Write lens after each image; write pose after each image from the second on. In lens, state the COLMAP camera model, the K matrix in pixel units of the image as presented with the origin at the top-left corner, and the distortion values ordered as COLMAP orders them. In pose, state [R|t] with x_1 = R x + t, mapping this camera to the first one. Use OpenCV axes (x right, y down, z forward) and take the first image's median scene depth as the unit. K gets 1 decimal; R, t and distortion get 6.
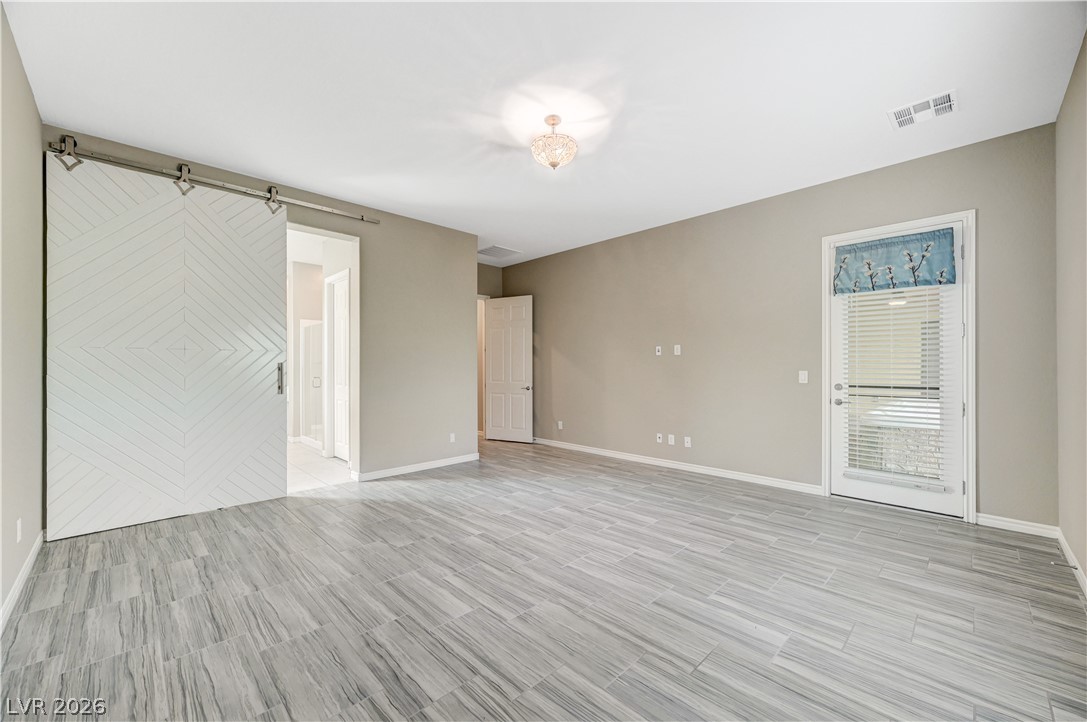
lens RADIAL K [[429.0, 0, 548.3], [0, 429.0, 361.2], [0, 0, 1]] dist [0.000124, 0.000100]
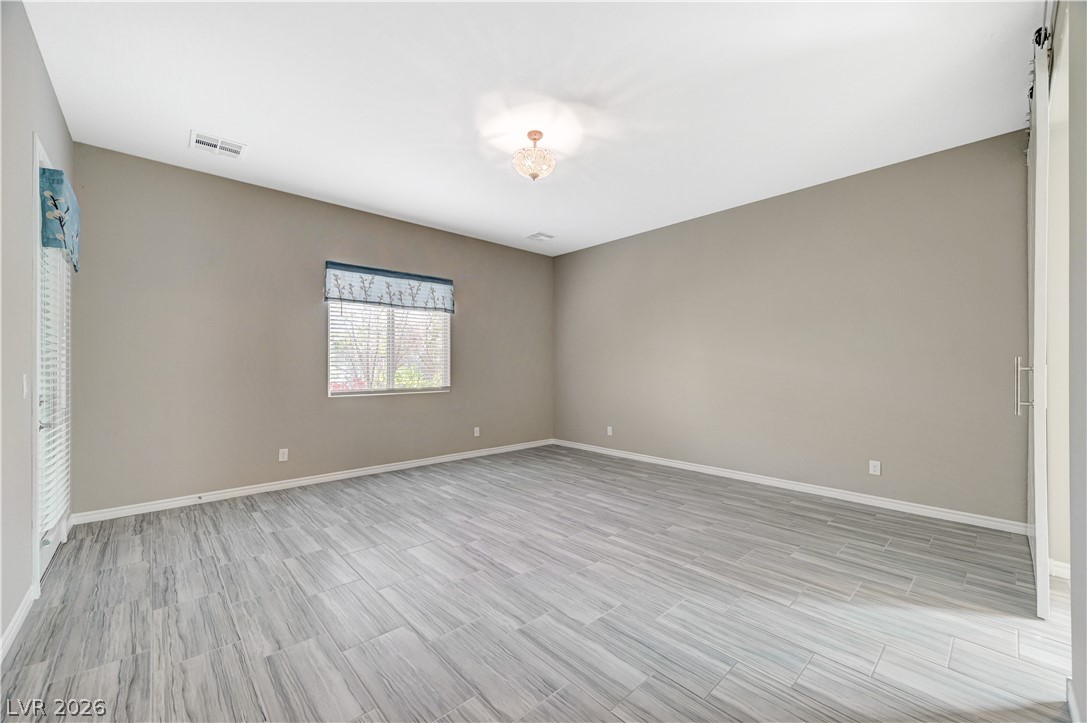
lens RADIAL K [[429.0, 0, 547.9], [0, 429.0, 364.1], [0, 0, 1]] dist [0.000124, 0.000100]
pose [[-0.999433, 0.002529, 0.033568, -0.055774], [0.001905, 0.999825, -0.018602, 0.027974], [-0.033609, -0.018528, -0.999263, 2.077850]]
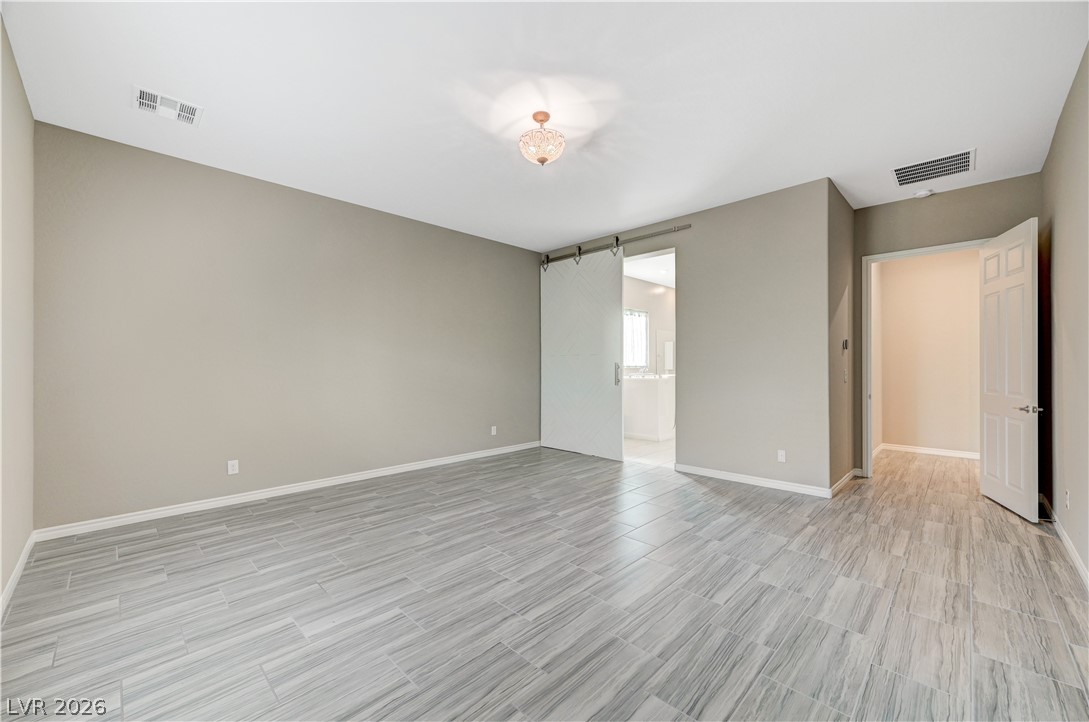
lens RADIAL K [[429.8, 0, 542.0], [0, 429.8, 363.5], [0, 0, 1]] dist [0.000124, 0.000100]
pose [[0.006268, -0.003207, -0.999975, 1.009600], [0.014629, 0.999888, -0.003115, 0.009698], [0.999873, -0.014609, 0.006315, 1.000011]]
